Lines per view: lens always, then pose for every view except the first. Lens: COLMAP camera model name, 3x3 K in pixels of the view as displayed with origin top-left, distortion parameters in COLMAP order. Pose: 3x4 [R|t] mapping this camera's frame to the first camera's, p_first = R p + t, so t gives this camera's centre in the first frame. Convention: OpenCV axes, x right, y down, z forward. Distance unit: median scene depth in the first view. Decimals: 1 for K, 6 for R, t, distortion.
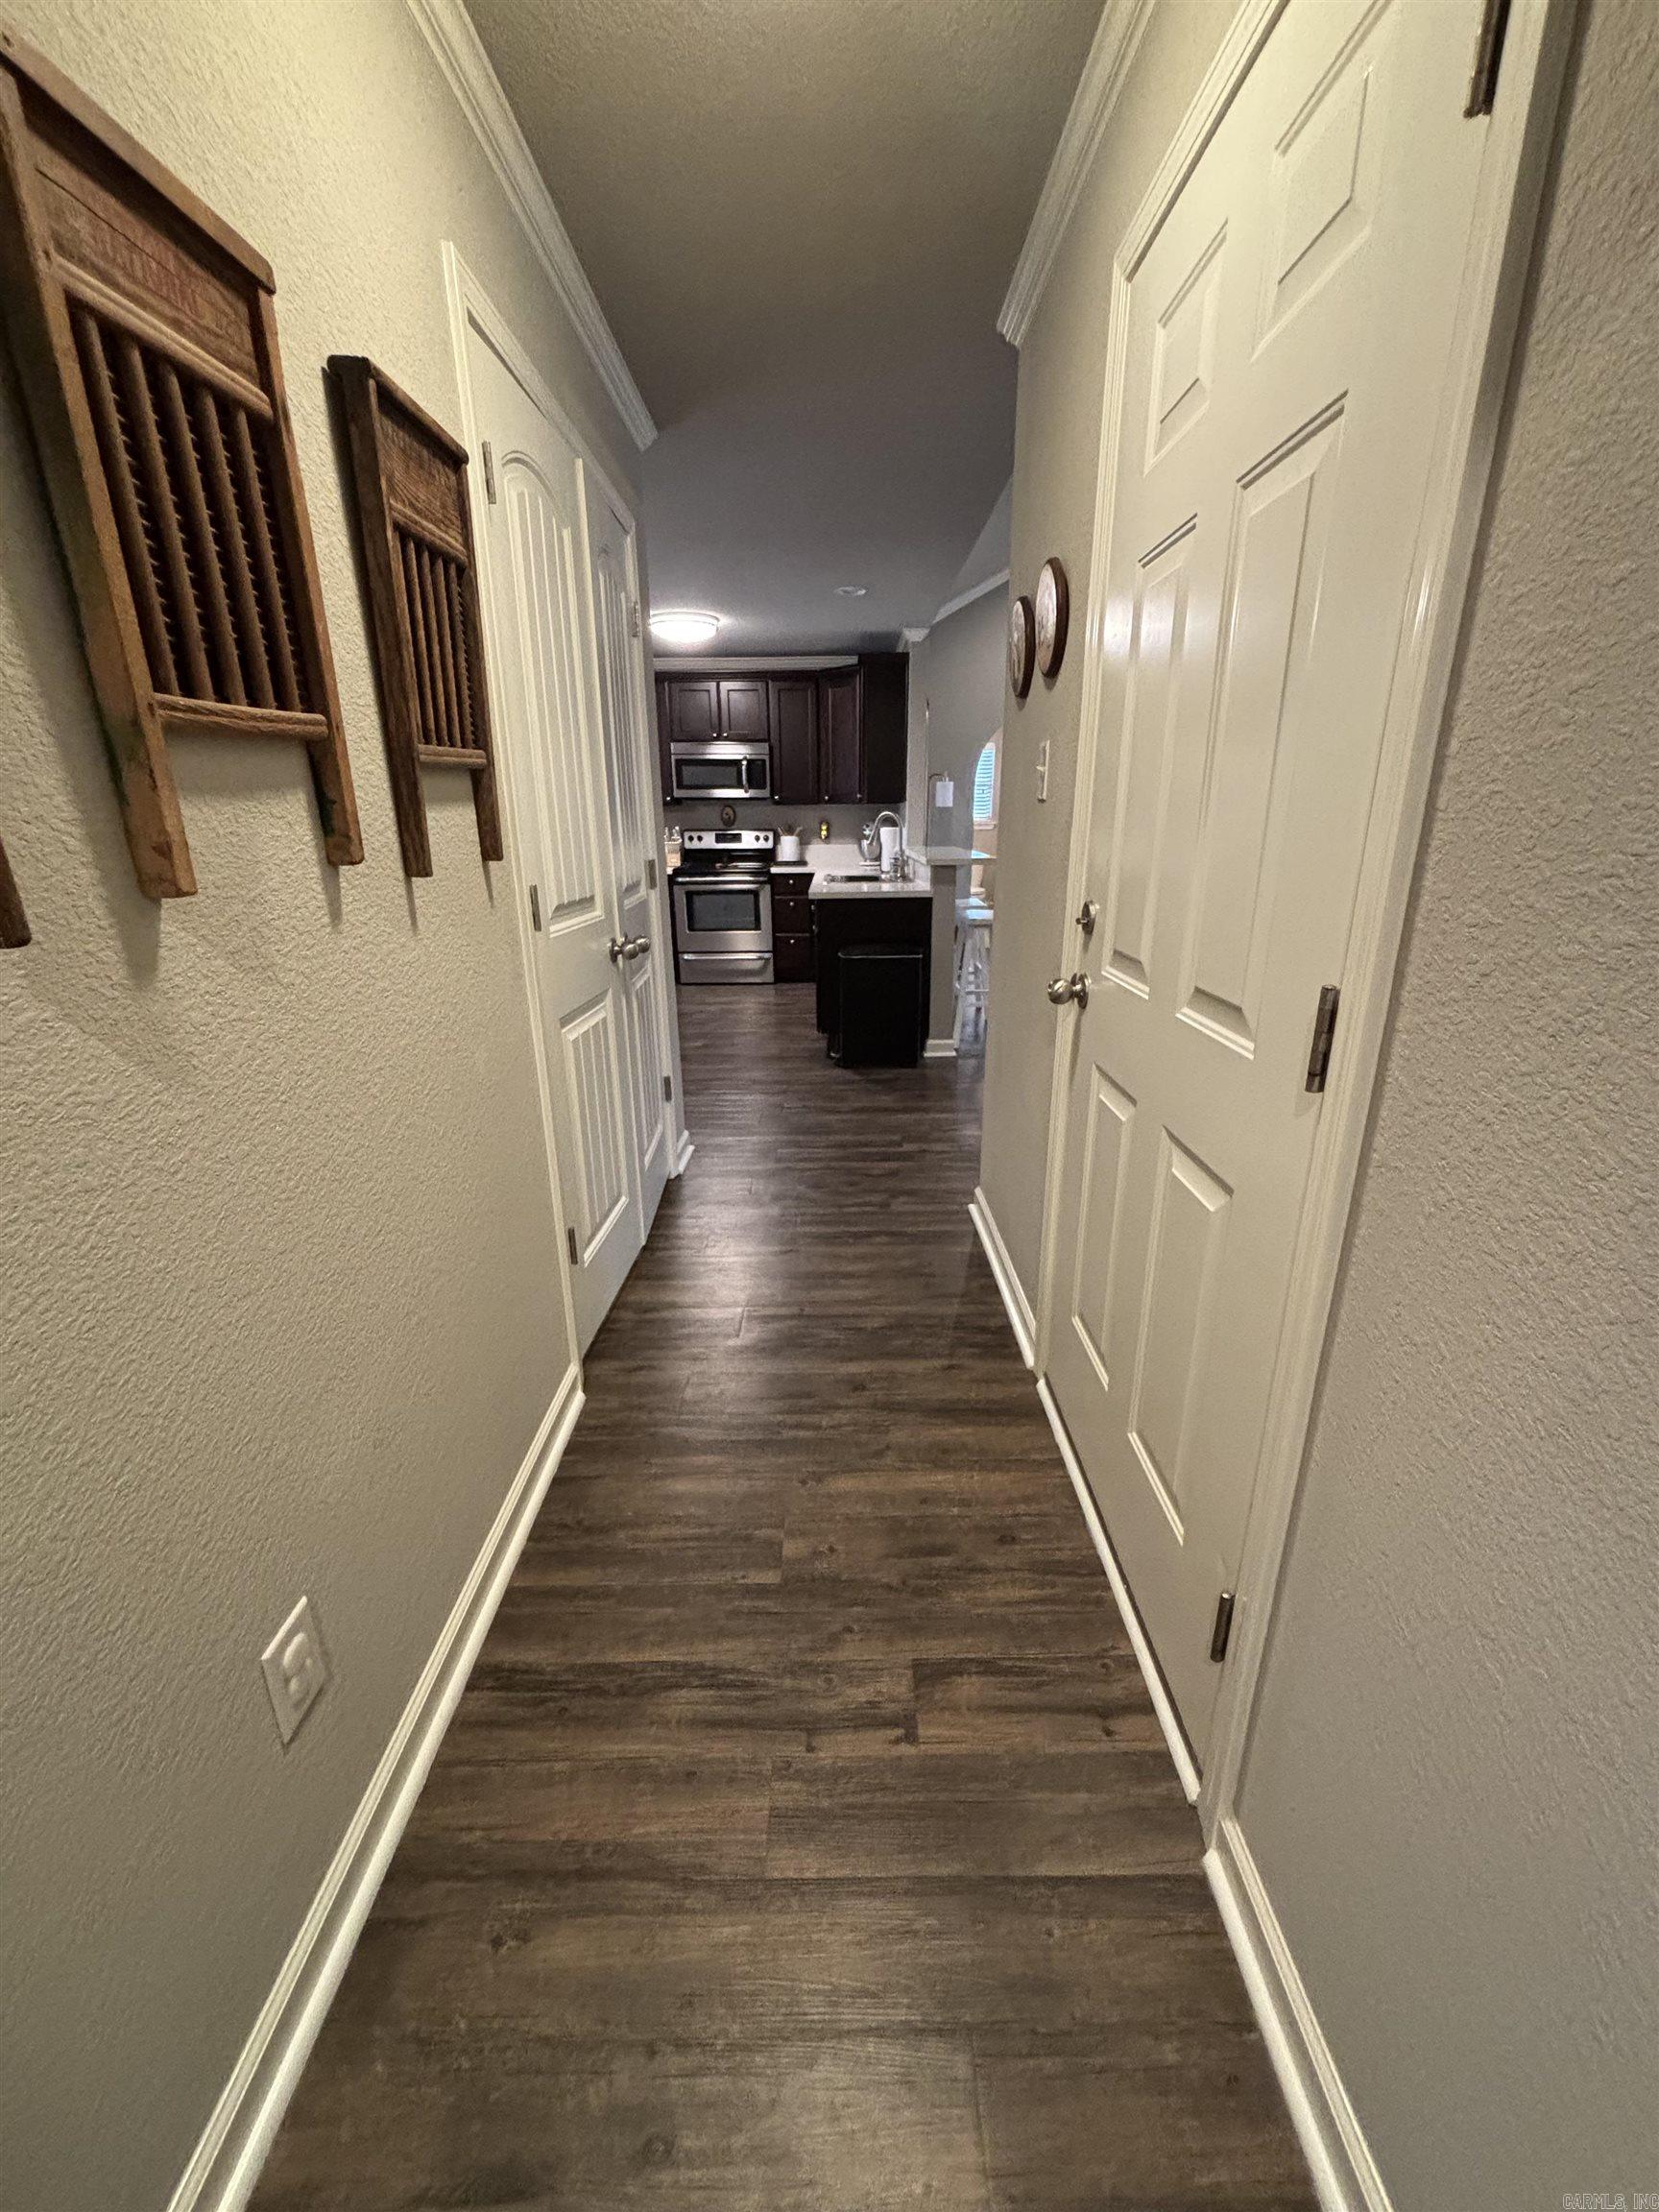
lens RADIAL K [[890.0, 0, 848.1], [0, 890.0, 1108.0], [0, 0, 1]] dist [-0.002280, 0.001790]
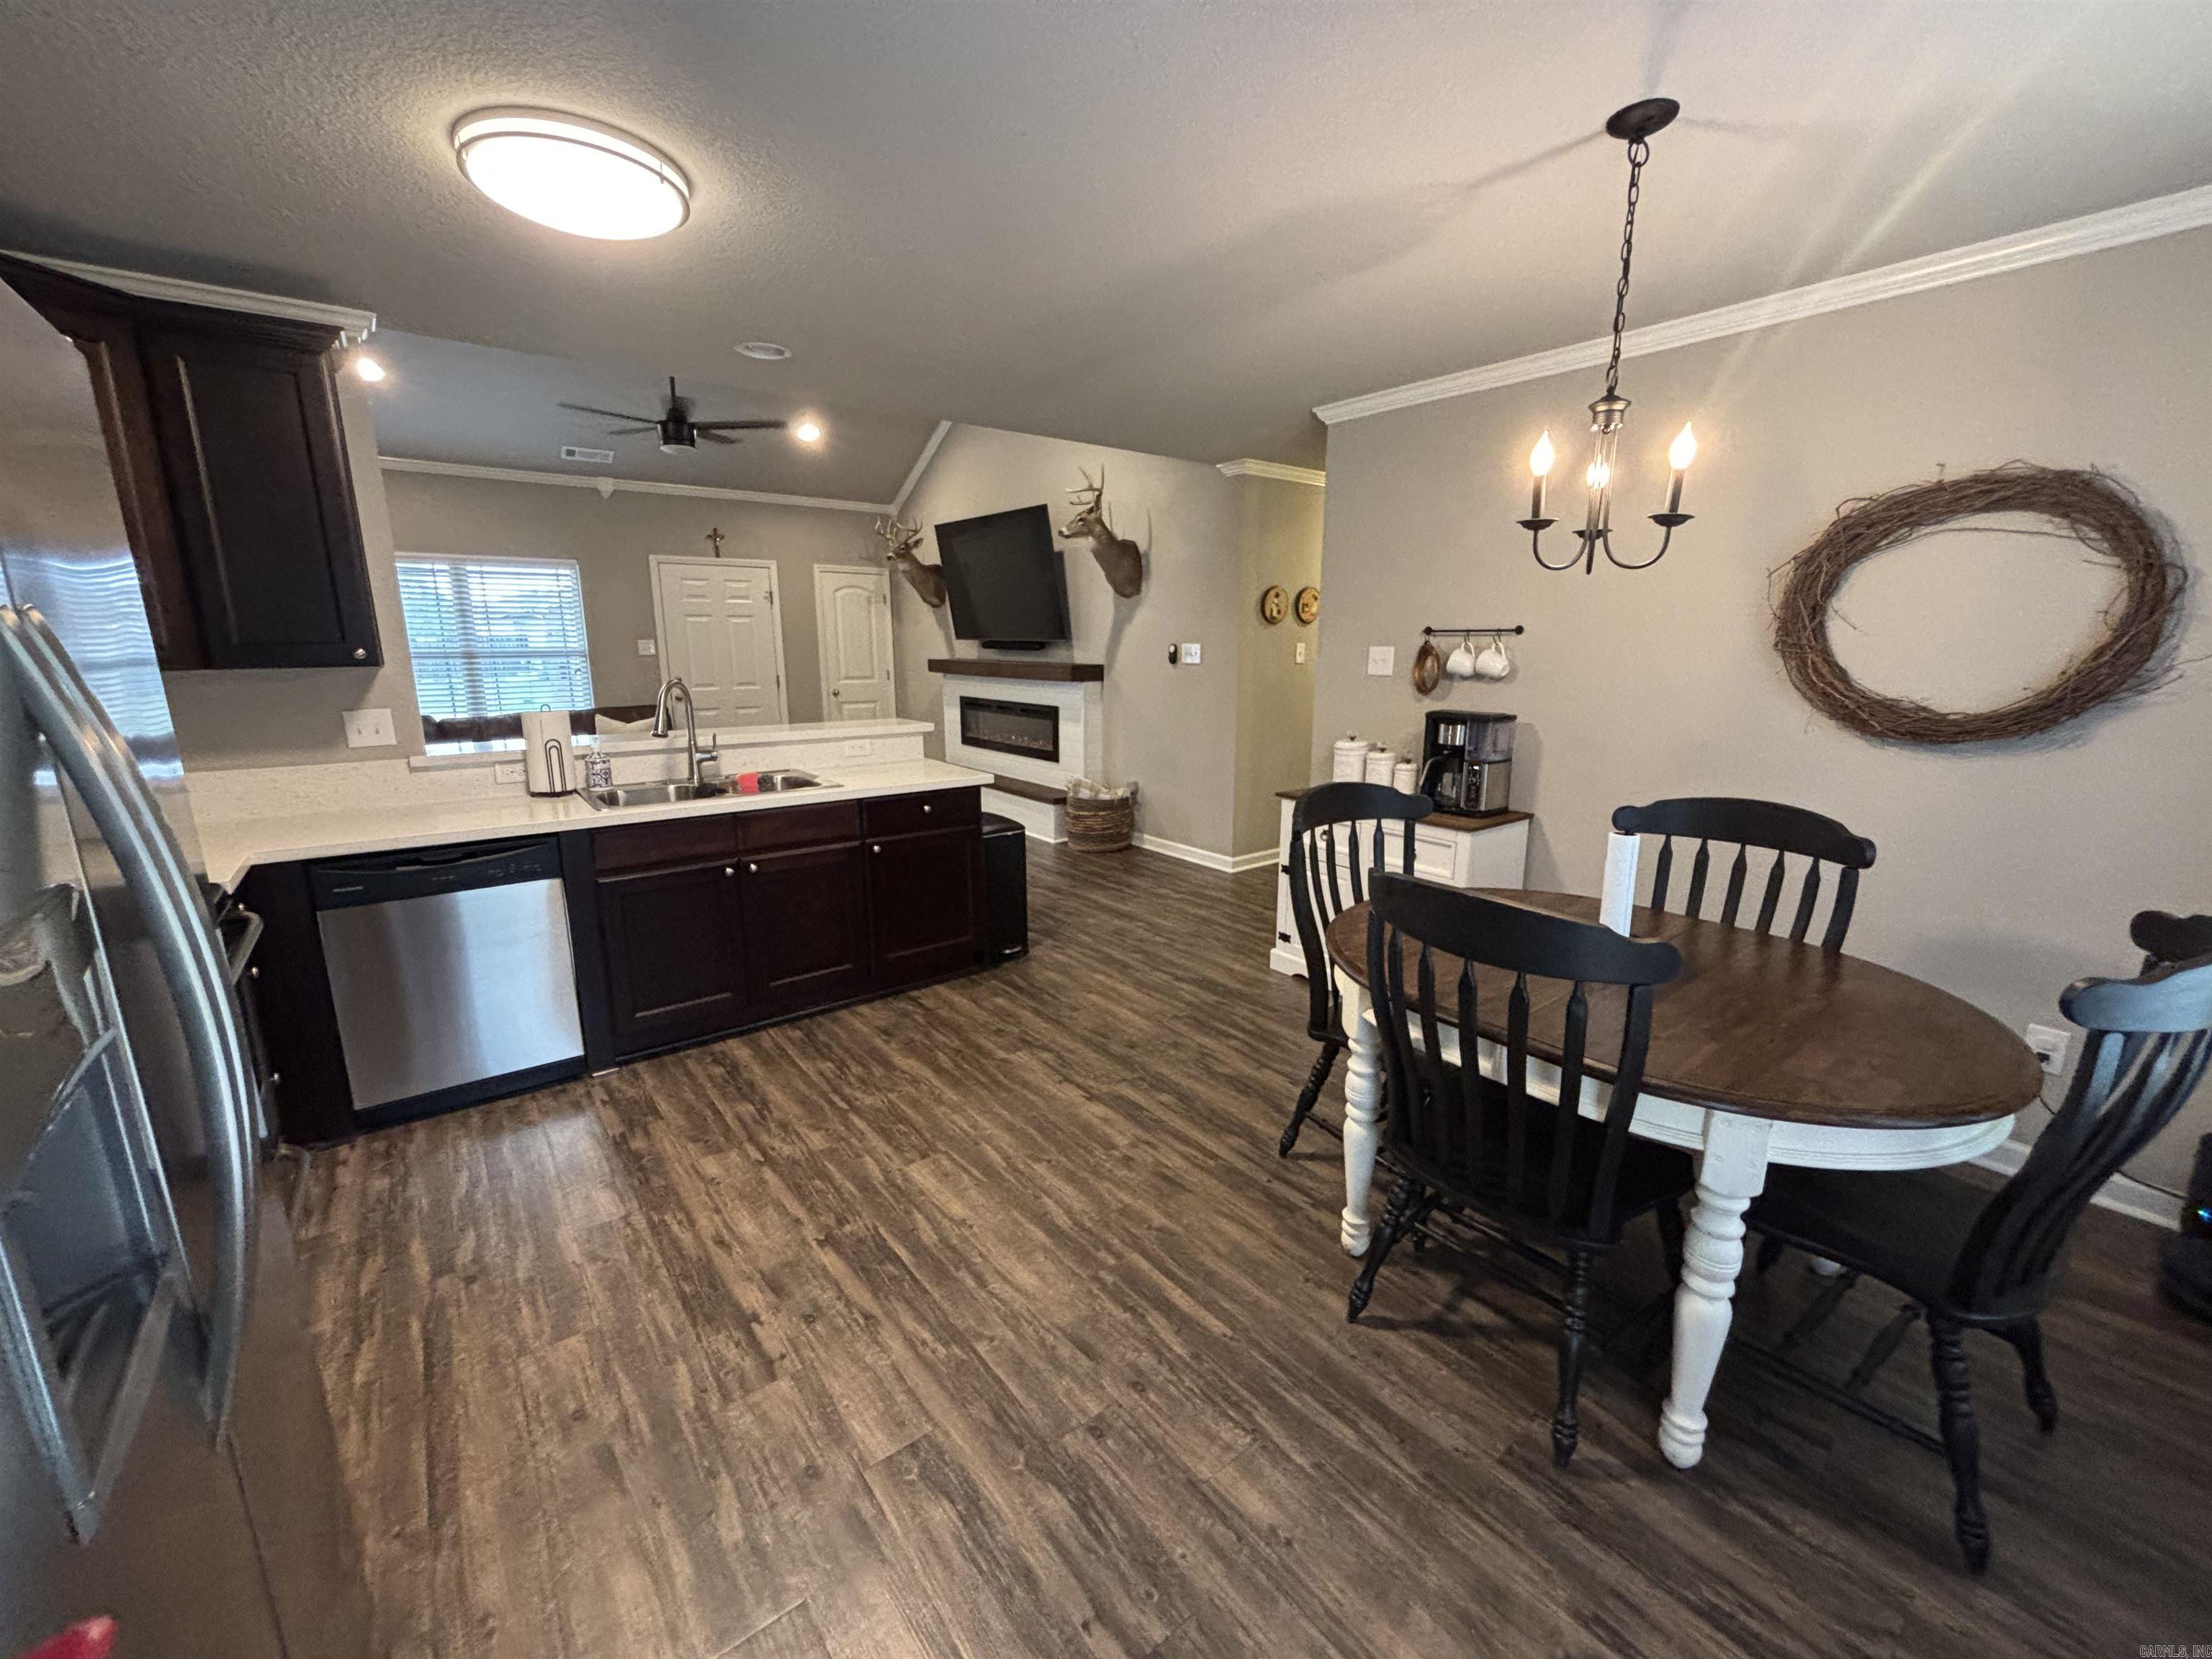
lens RADIAL K [[890.0, 0, 1107.6], [0, 890.0, 826.7], [0, 0, 1]] dist [-0.002280, 0.001790]
pose [[-0.606383, -0.157907, 0.779336, -0.476589], [0.257620, 0.888210, 0.380415, -0.312257], [-0.752284, 0.431450, -0.497916, 0.887178]]
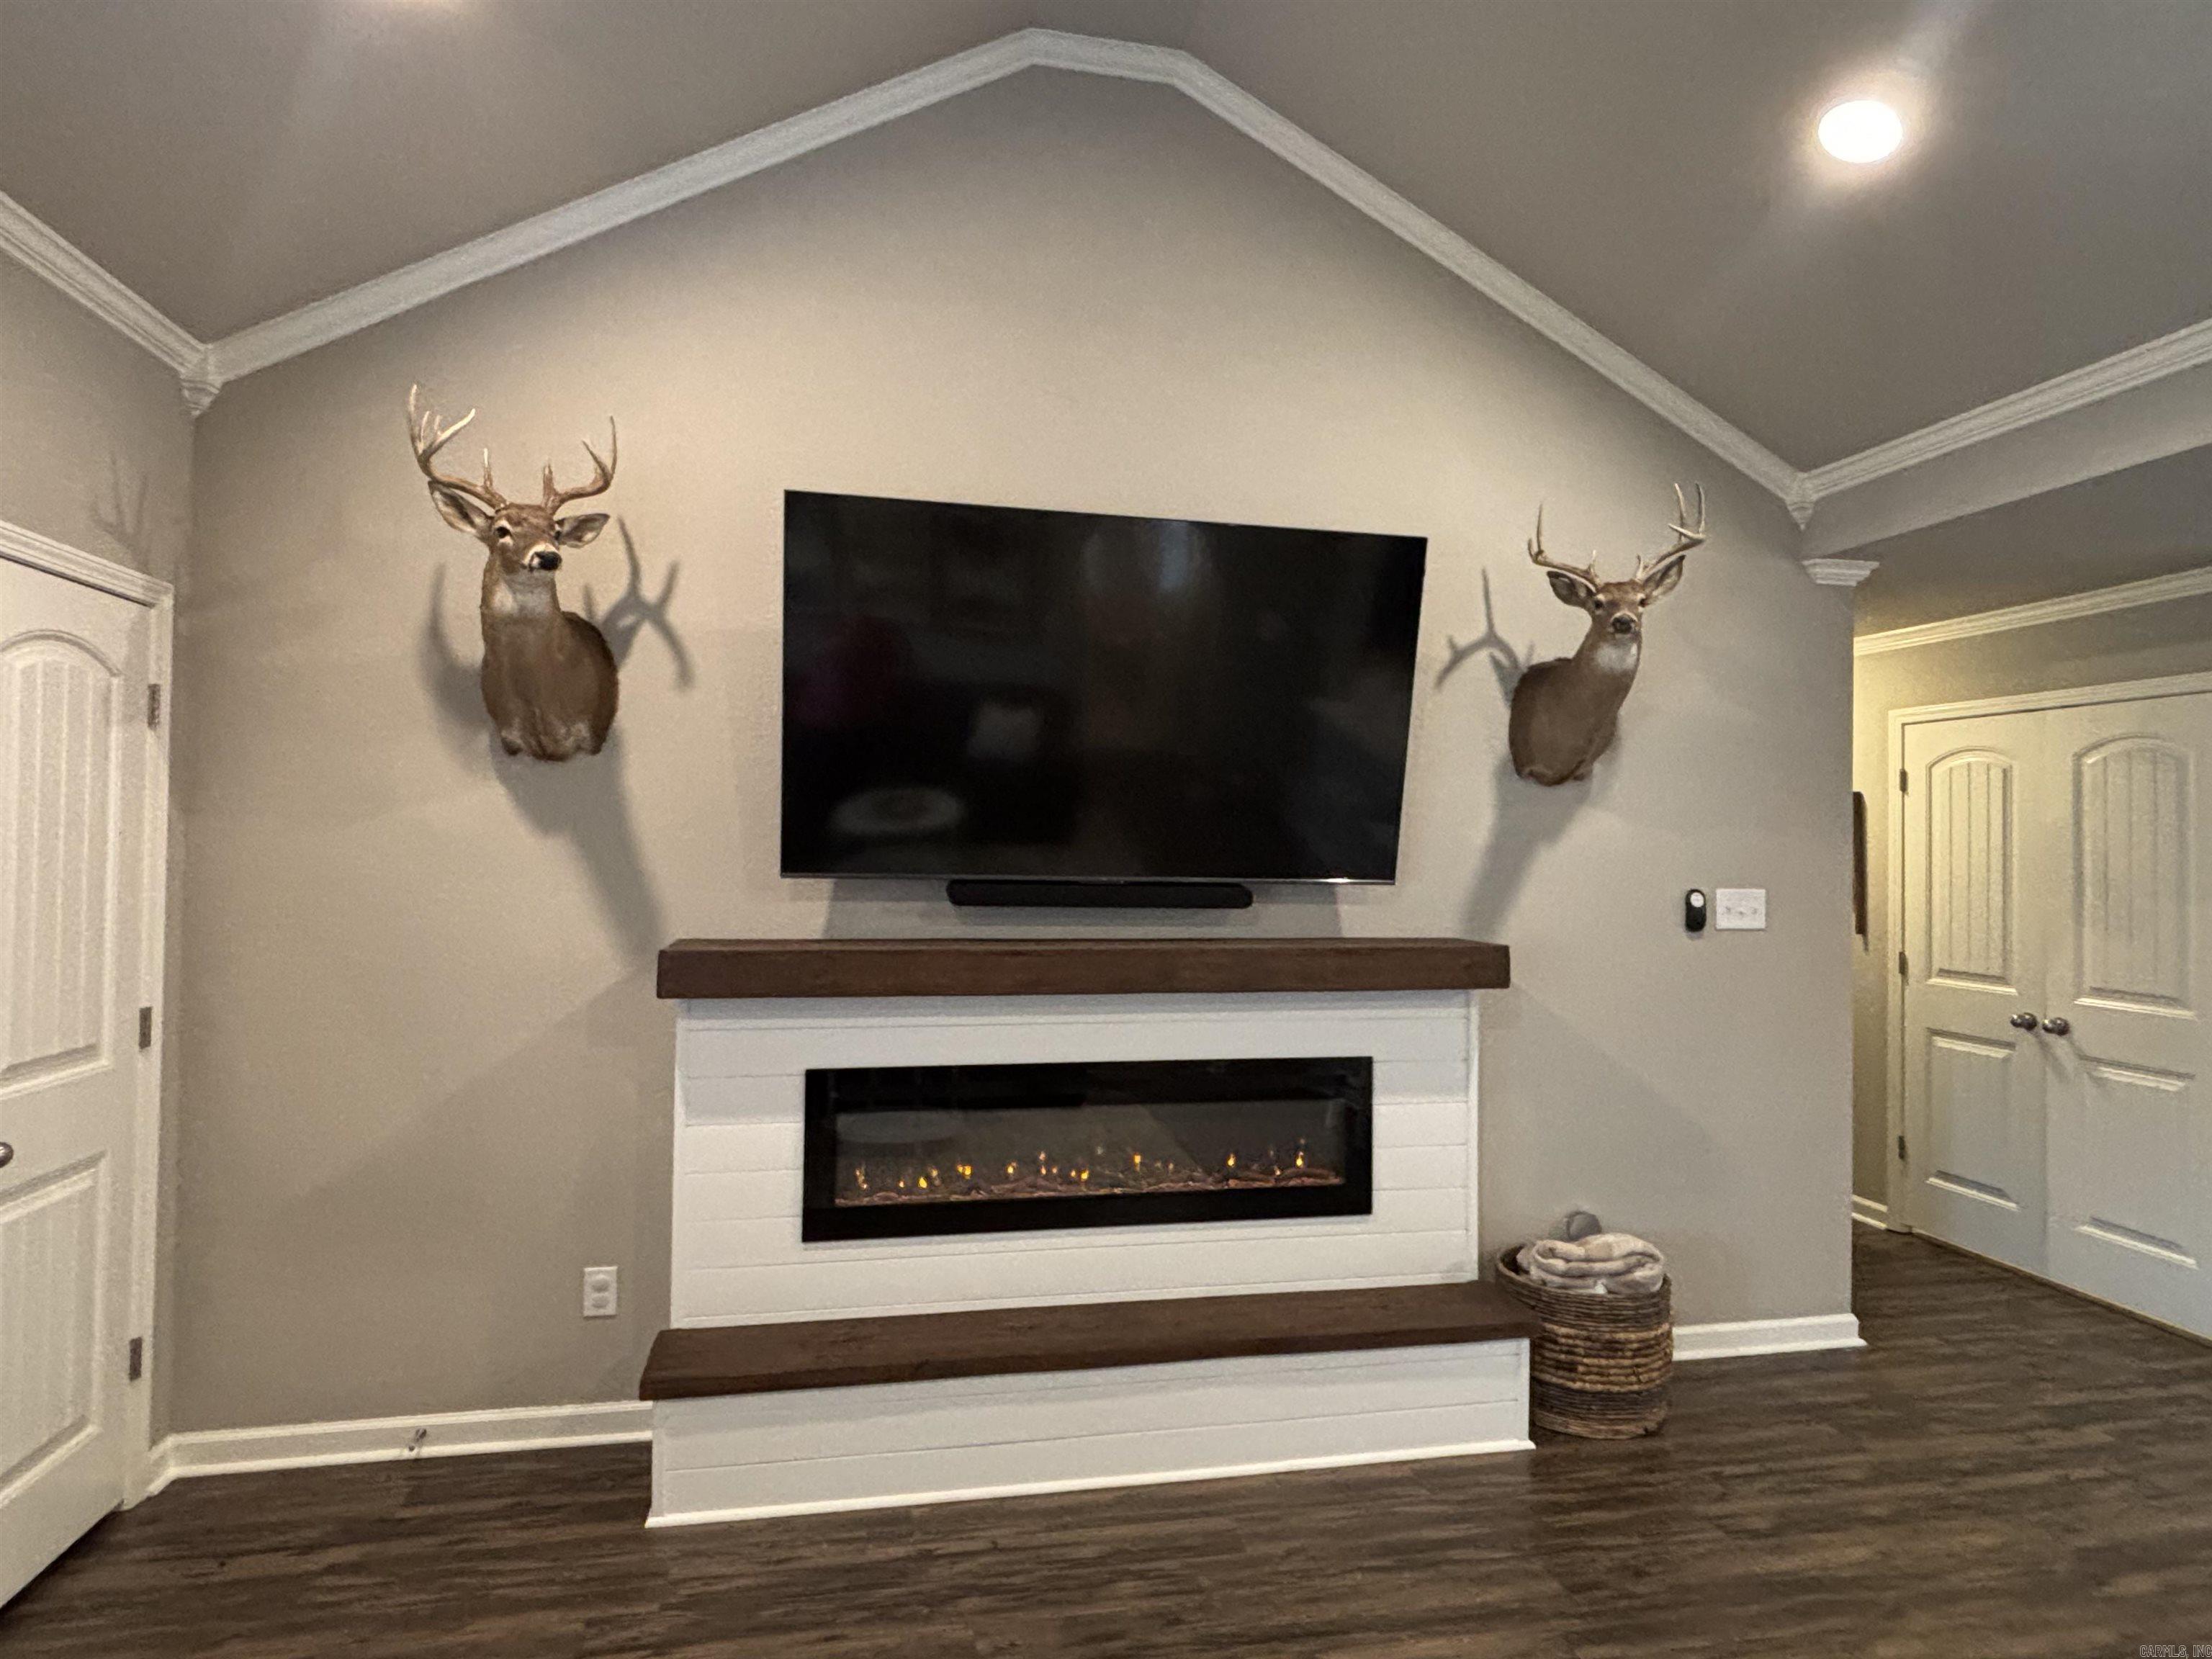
lens RADIAL K [[1245.1, 0, 1109.8], [0, 1245.1, 824.1], [0, 0, 1]] dist [0.000507, 0.000006]
pose [[-0.984808, -0.006027, -0.173541, 0.472558], [-0.058205, 0.953039, 0.297203, -0.306560], [0.163600, 0.302789, -0.938911, 0.816730]]
